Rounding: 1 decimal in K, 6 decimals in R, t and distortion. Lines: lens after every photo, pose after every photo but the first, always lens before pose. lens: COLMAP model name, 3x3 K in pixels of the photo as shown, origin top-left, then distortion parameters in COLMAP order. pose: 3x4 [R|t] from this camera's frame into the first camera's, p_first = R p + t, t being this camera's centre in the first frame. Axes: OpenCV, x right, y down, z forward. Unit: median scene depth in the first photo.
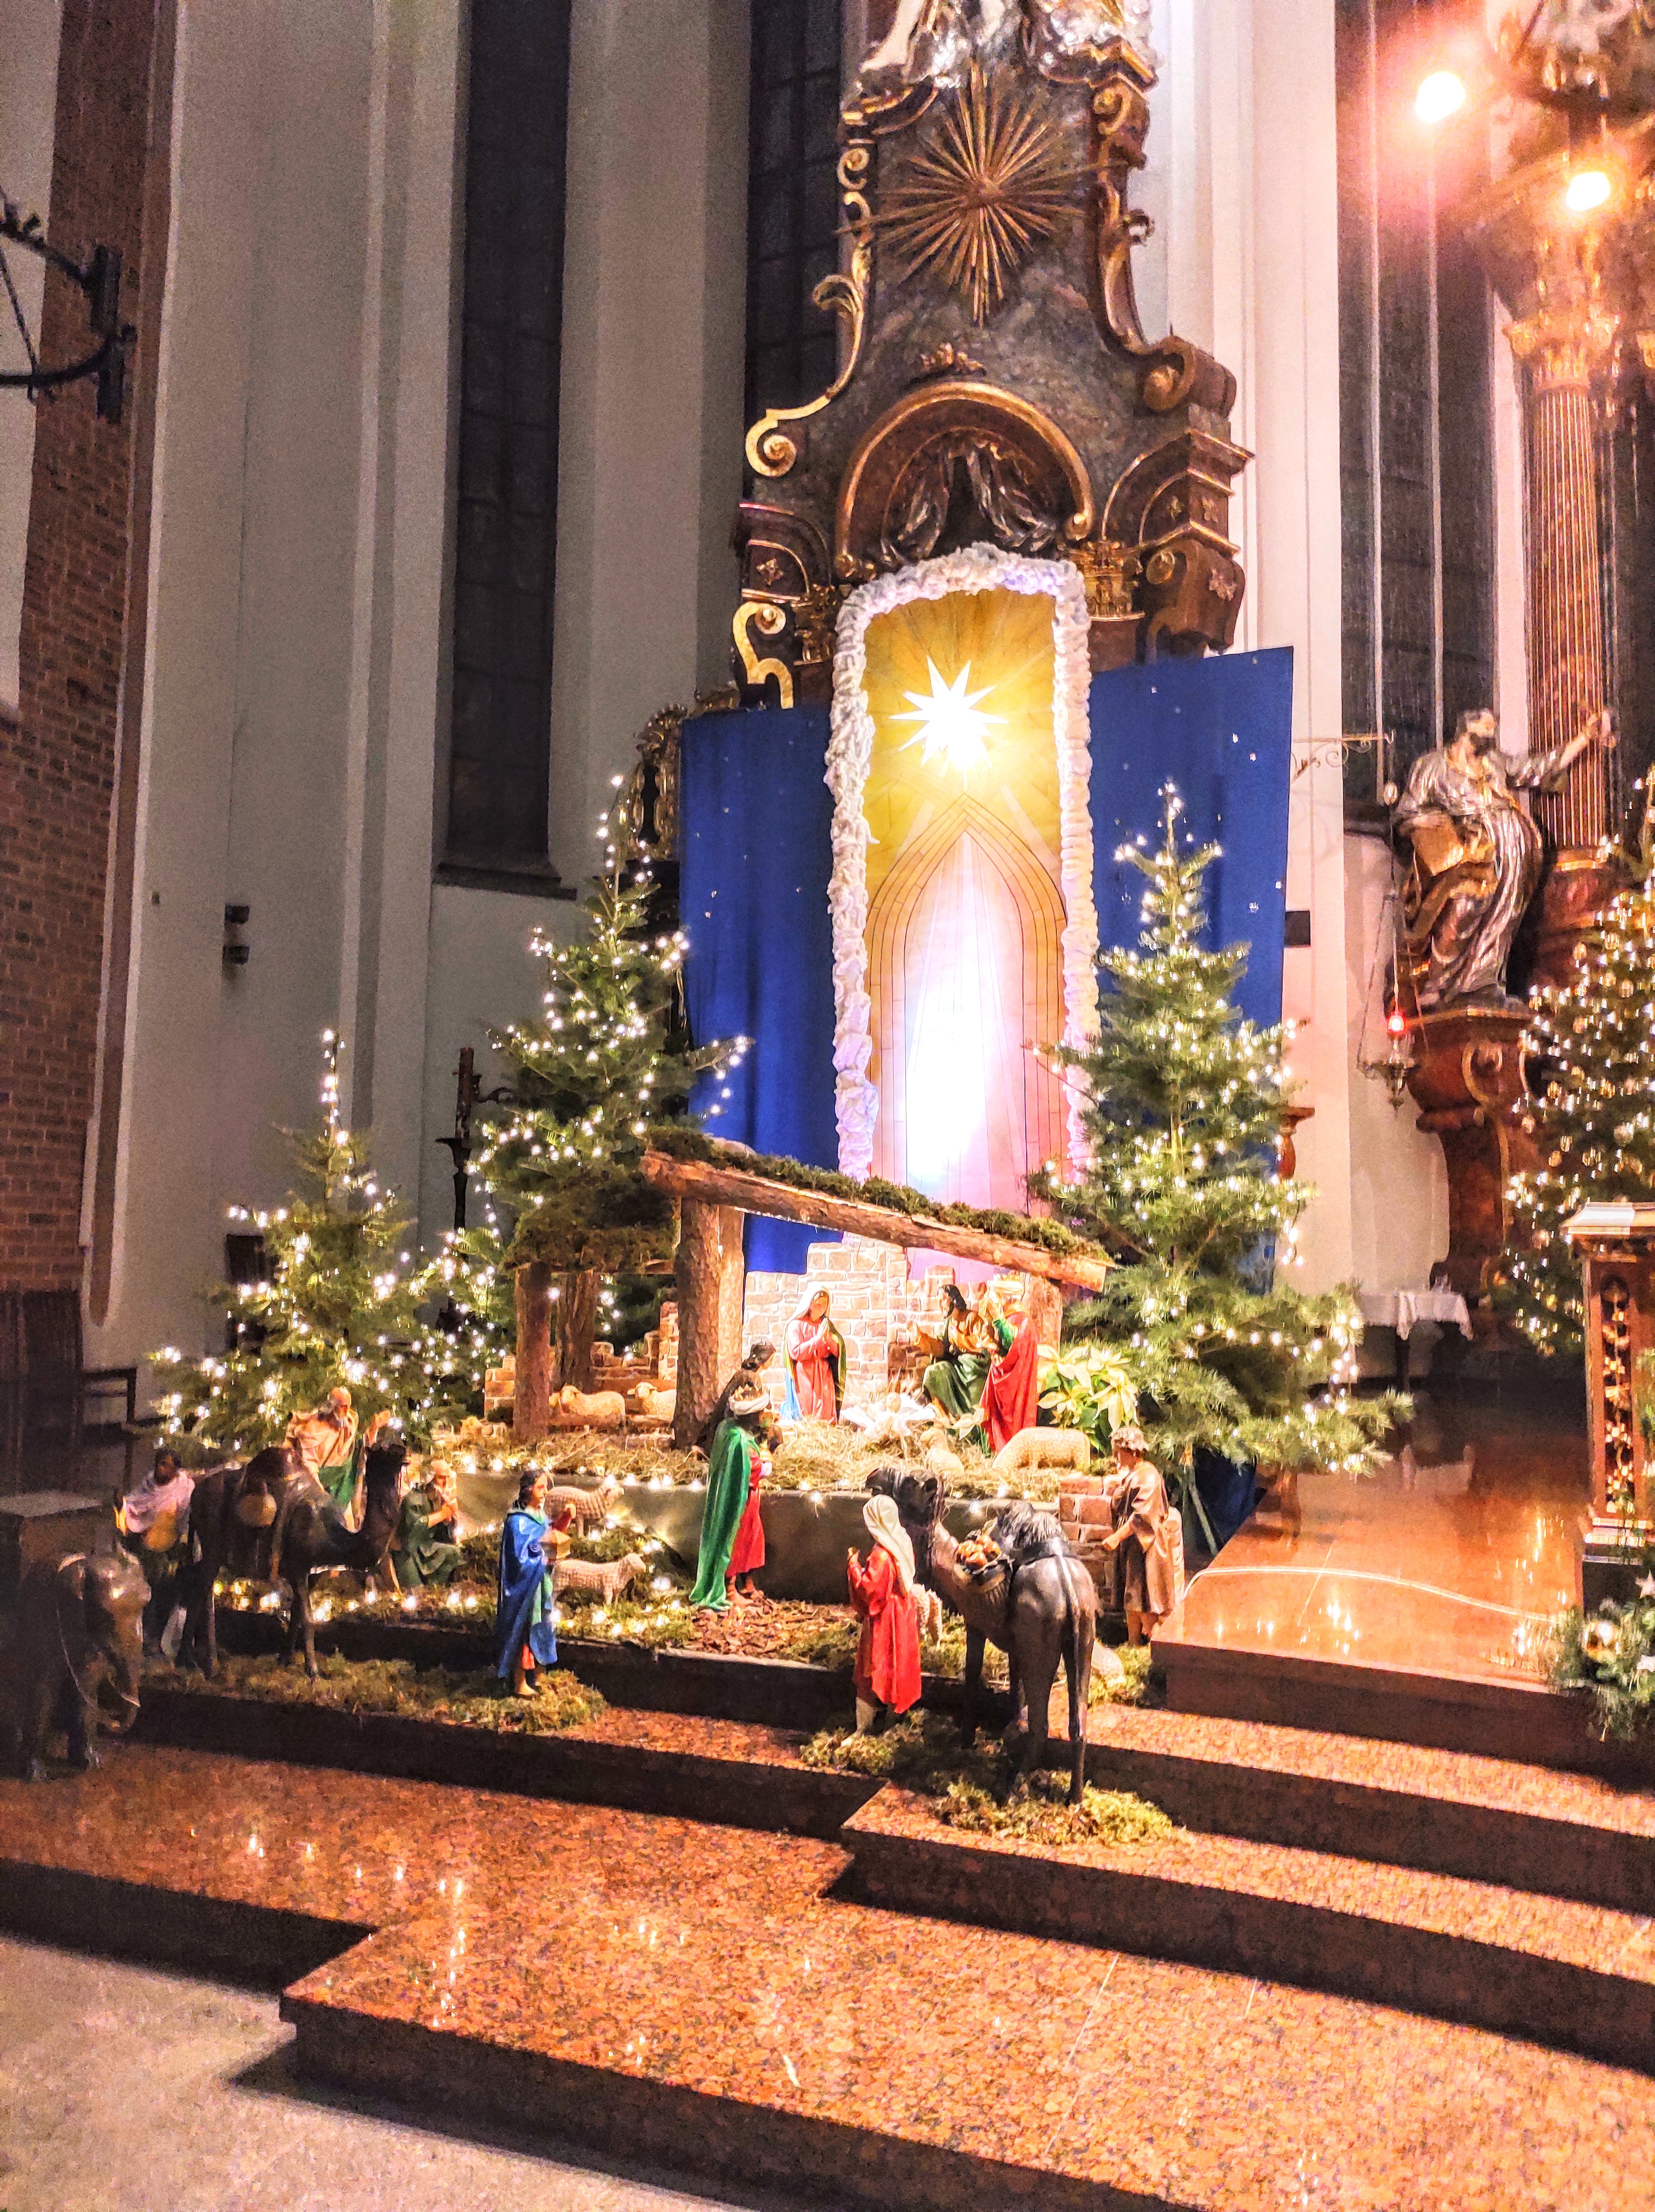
lens RADIAL K [[1623.3, 0, 817.0], [0, 1623.3, 1104.7], [0, 0, 1]] dist [0.062739, -0.064246]
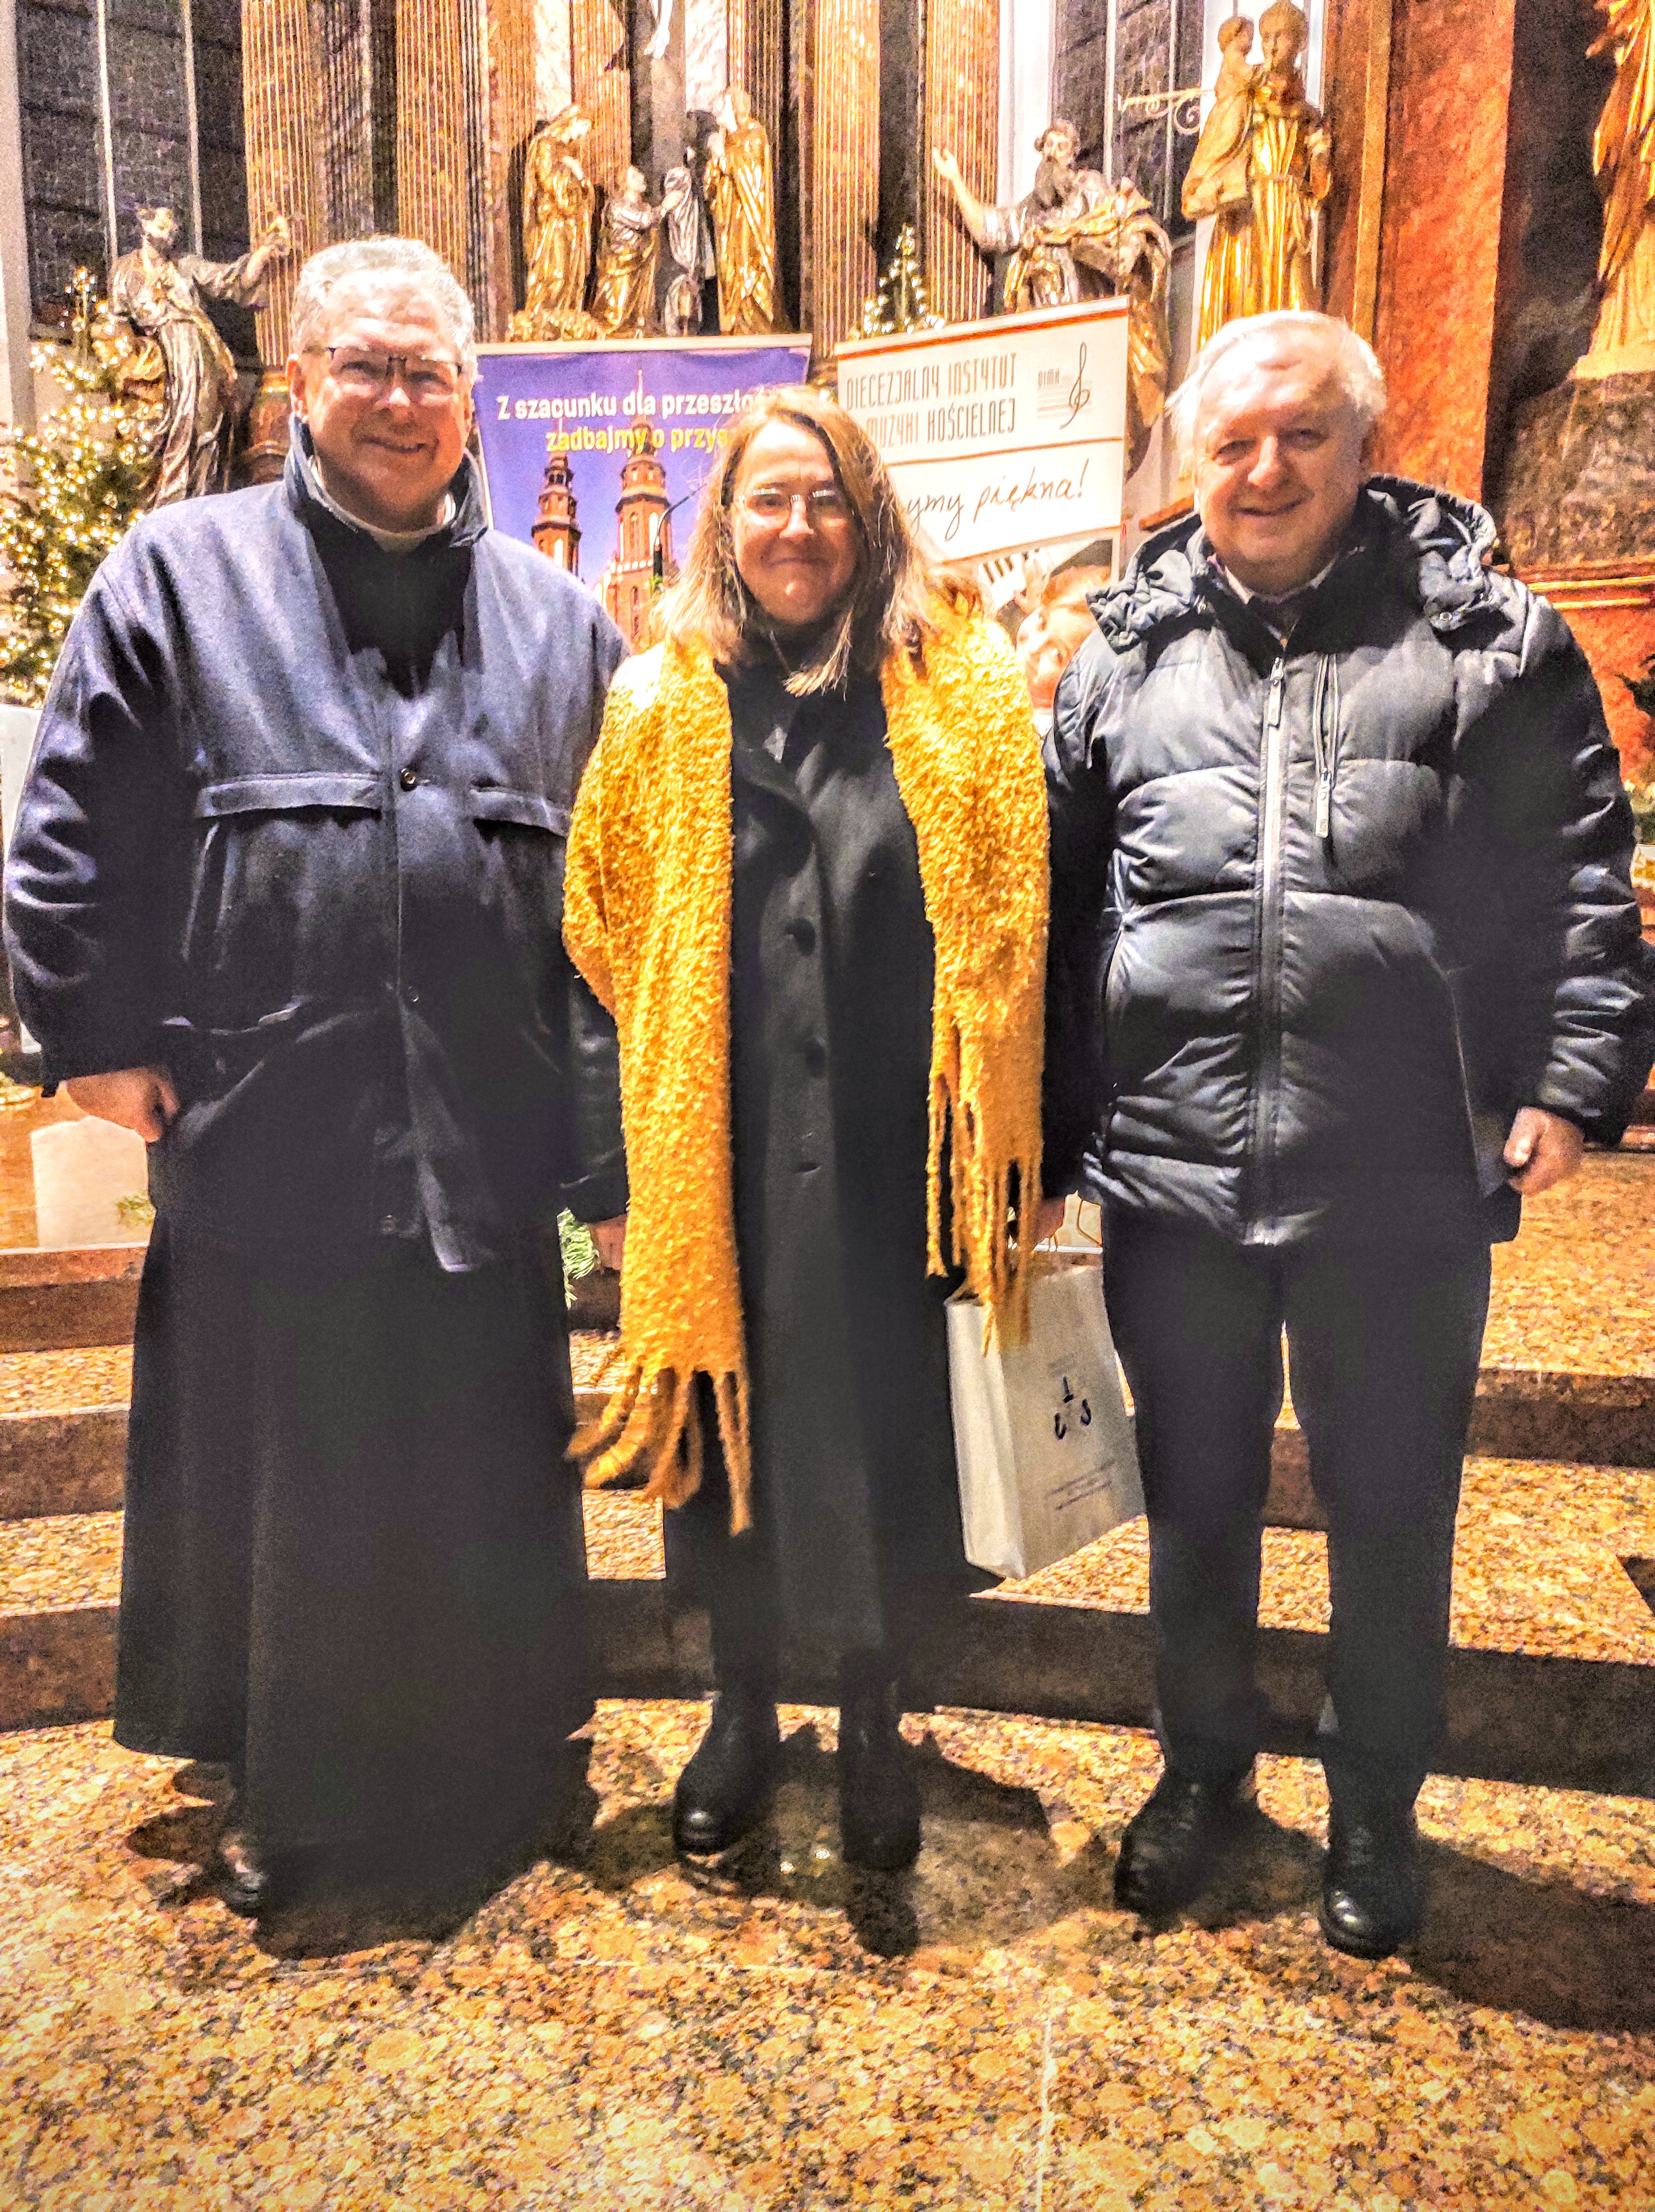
lens RADIAL K [[1624.4, 0, 822.4], [0, 1624.4, 1114.6], [0, 0, 1]] dist [0.061013, -0.070706]
pose [[0.988910, -0.037298, 0.143756, 0.640475], [-0.000452, 0.967190, 0.254054, 0.024619], [-0.148515, -0.251301, 0.956447, -0.098850]]
